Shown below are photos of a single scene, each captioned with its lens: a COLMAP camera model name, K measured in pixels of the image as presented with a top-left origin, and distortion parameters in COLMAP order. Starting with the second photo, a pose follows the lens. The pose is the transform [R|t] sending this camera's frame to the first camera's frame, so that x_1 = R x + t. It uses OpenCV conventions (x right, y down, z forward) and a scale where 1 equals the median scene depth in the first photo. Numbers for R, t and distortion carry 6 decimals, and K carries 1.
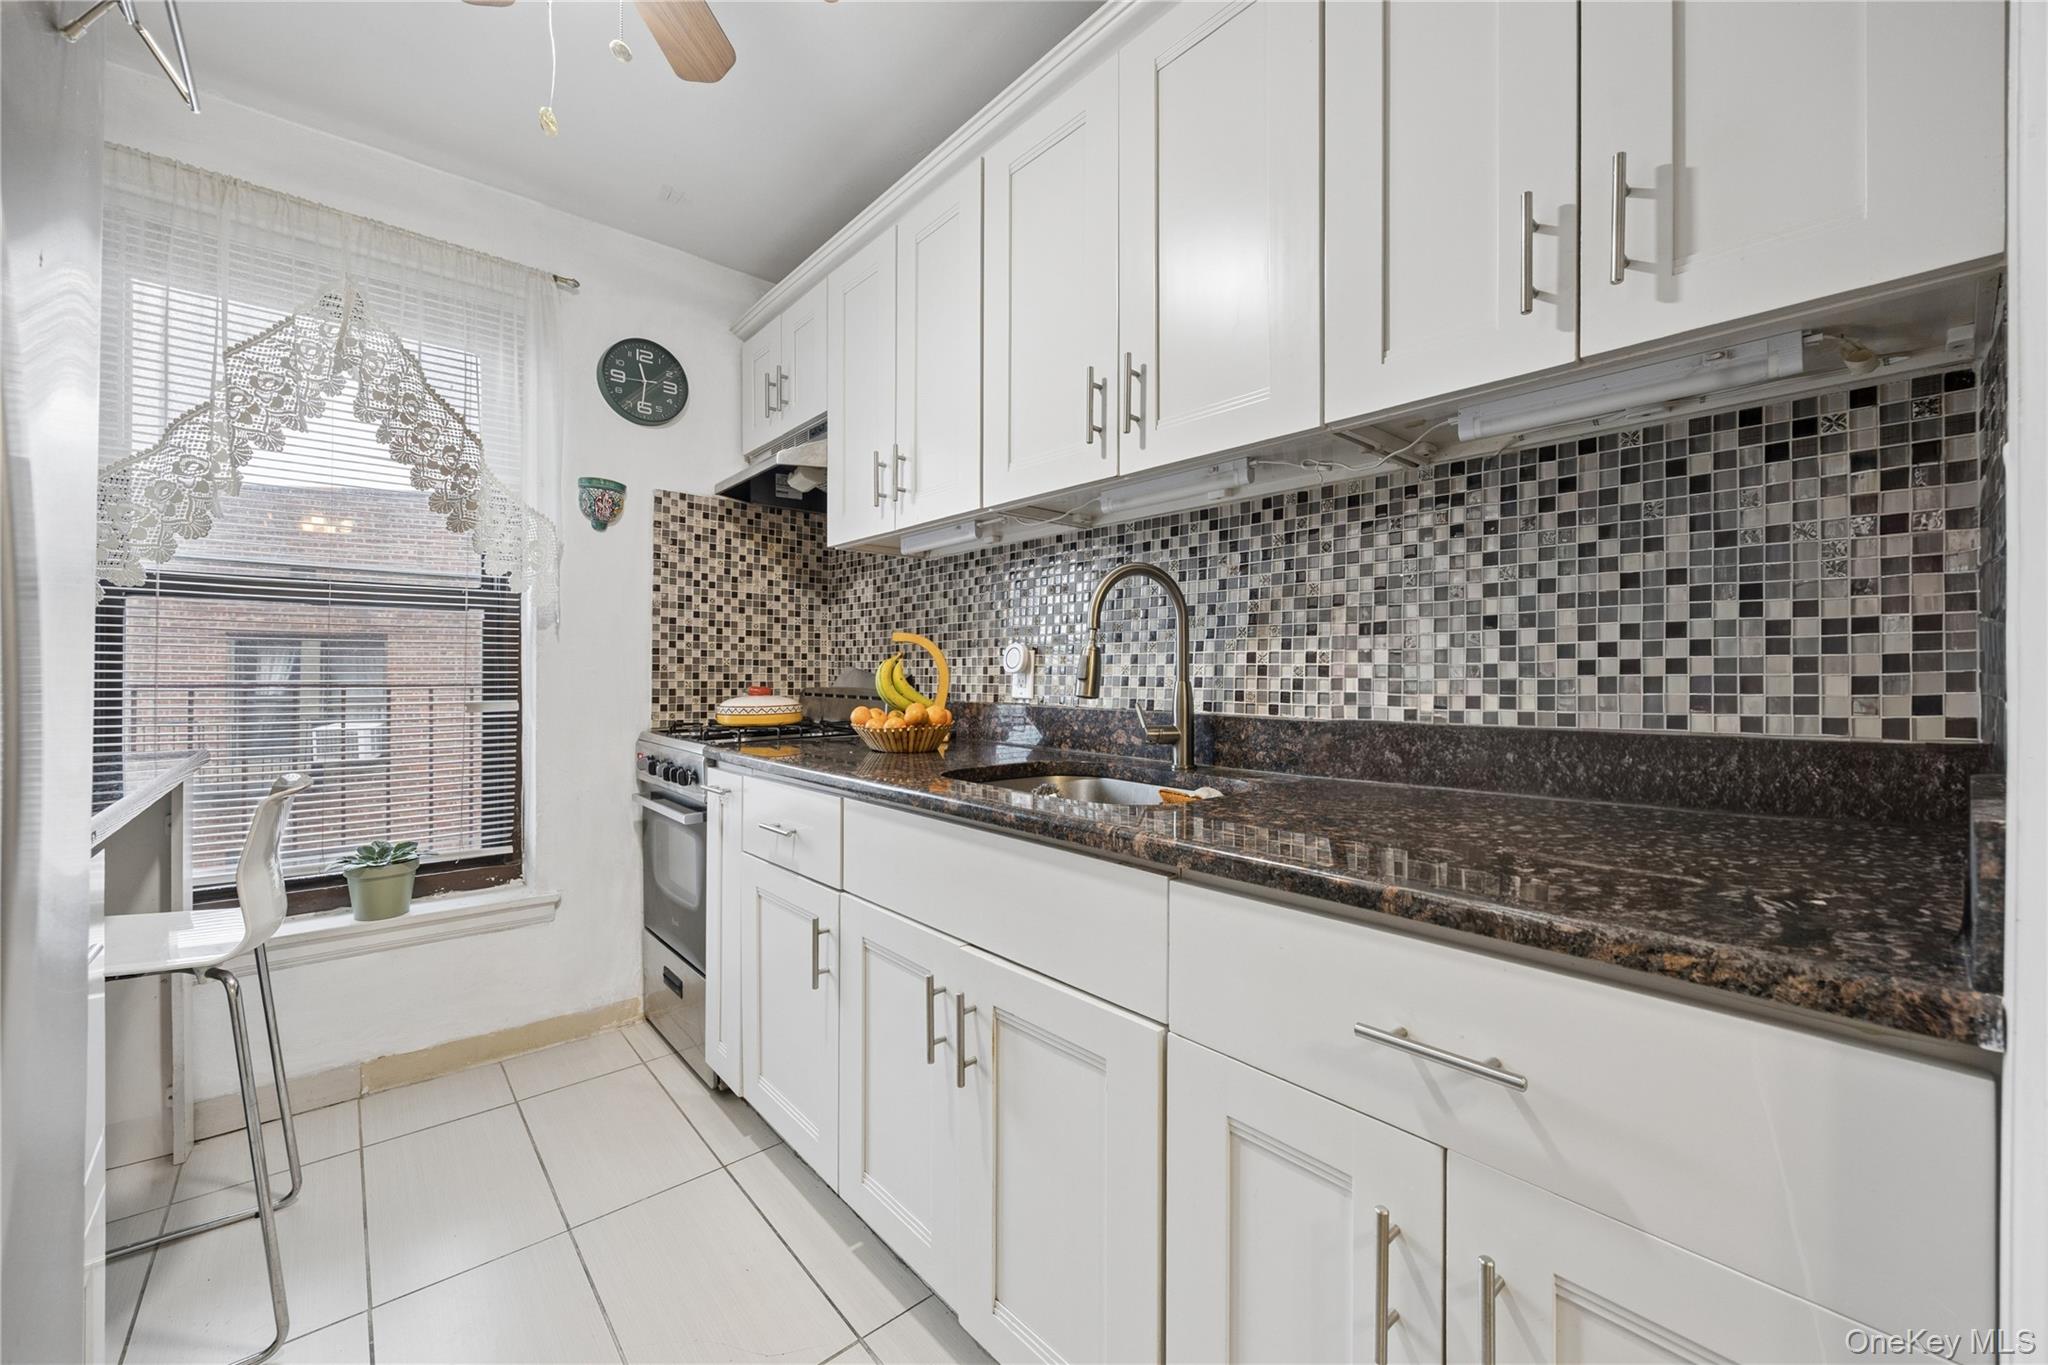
lens RADIAL K [[795.5, 0, 1020.2], [0, 795.5, 670.0], [0, 0, 1]] dist [0.000037, 0.000069]
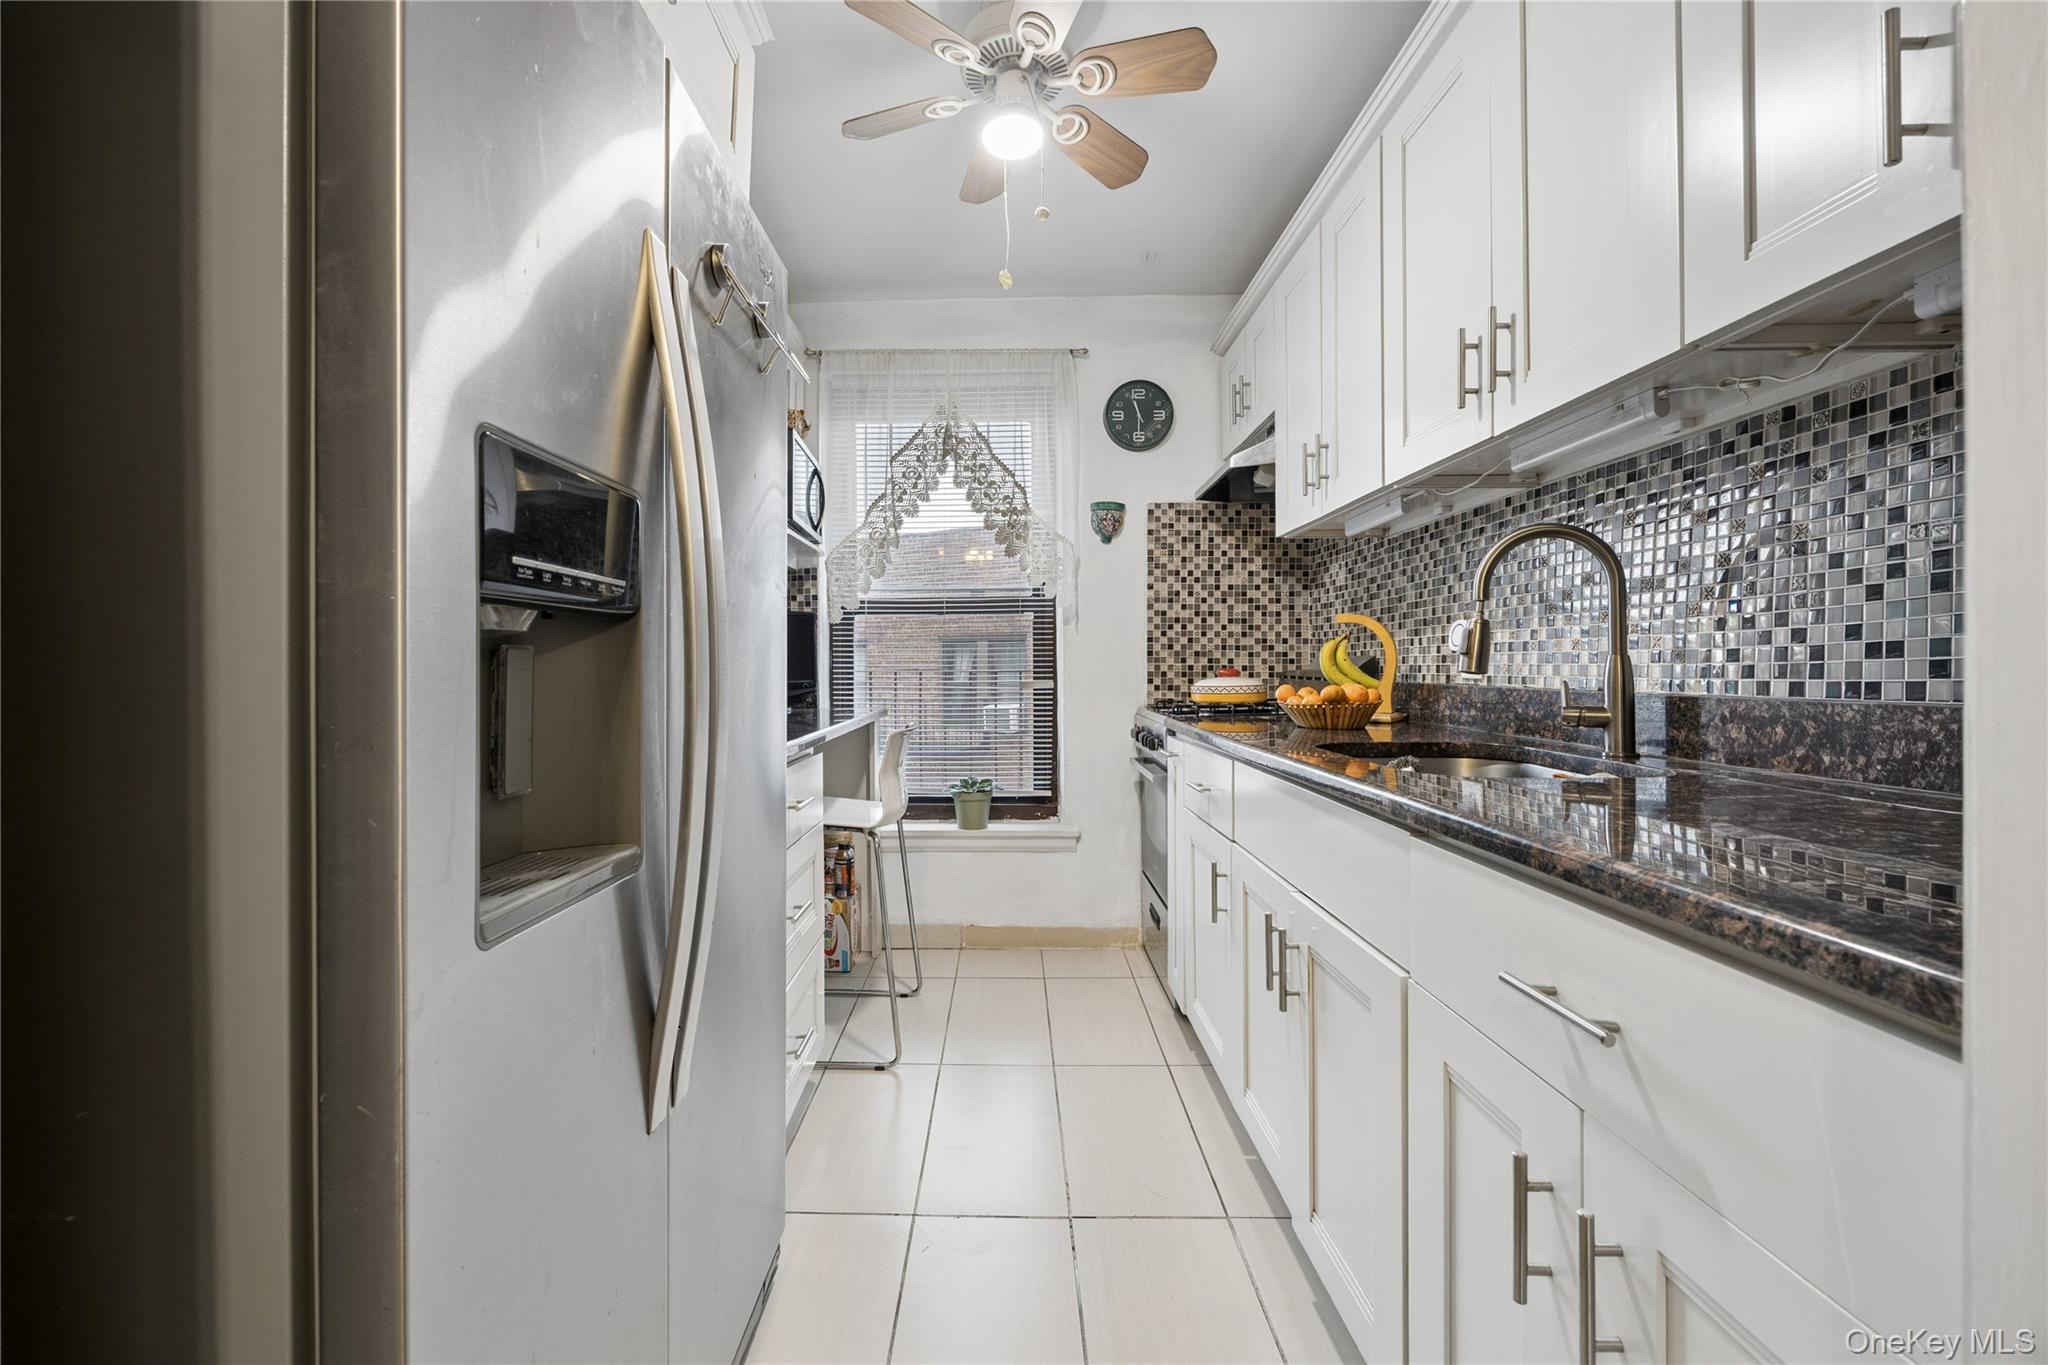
lens RADIAL K [[795.5, 0, 979.6], [0, 795.5, 660.0], [0, 0, 1]] dist [0.000037, 0.000069]
pose [[0.744327, -0.010957, -0.667725, 0.188234], [0.011081, 0.999930, -0.004056, 0.011192], [0.667723, -0.004380, 0.744397, -0.068400]]
